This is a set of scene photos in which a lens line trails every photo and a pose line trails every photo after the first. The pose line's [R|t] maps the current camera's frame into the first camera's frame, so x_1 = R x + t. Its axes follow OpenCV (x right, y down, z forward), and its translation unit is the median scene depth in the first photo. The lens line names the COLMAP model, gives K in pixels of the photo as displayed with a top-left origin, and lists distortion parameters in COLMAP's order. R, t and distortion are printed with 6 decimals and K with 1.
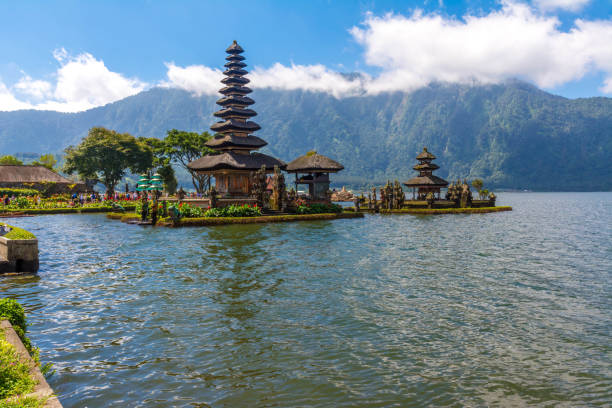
lens RADIAL K [[526.9, 0, 304.7], [0, 526.9, 202.9], [0, 0, 1]] dist [0.006906, -0.007935]
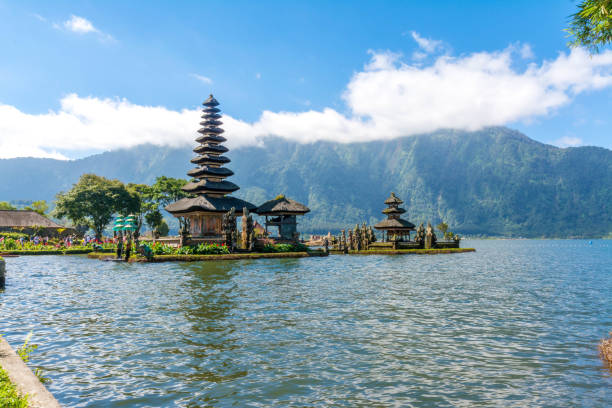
lens RADIAL K [[526.9, 0, 303.8], [0, 526.9, 200.2], [0, 0, 1]] dist [0.006906, -0.007935]
pose [[0.999990, 0.000909, 0.004455, 0.048692], [-0.000480, 0.995460, -0.095183, 0.013120], [-0.004522, 0.095180, 0.995450, -0.061096]]
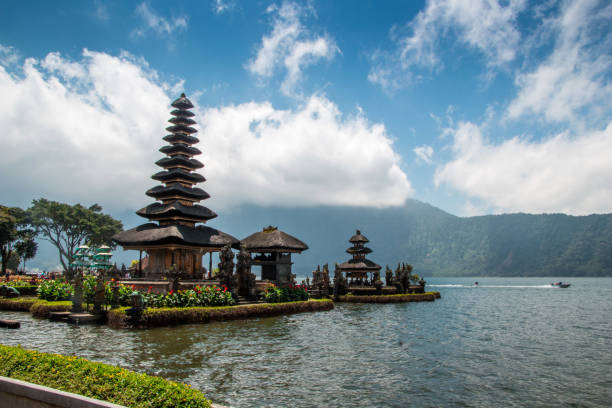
lens RADIAL K [[504.2, 0, 293.1], [0, 504.2, 213.7], [0, 0, 1]] dist [-0.016354, 0.006468]
pose [[0.957679, 0.052375, 0.283034, -0.160527], [-0.012399, 0.989900, -0.141226, -0.003504], [-0.287572, 0.131739, 0.948655, 0.183480]]
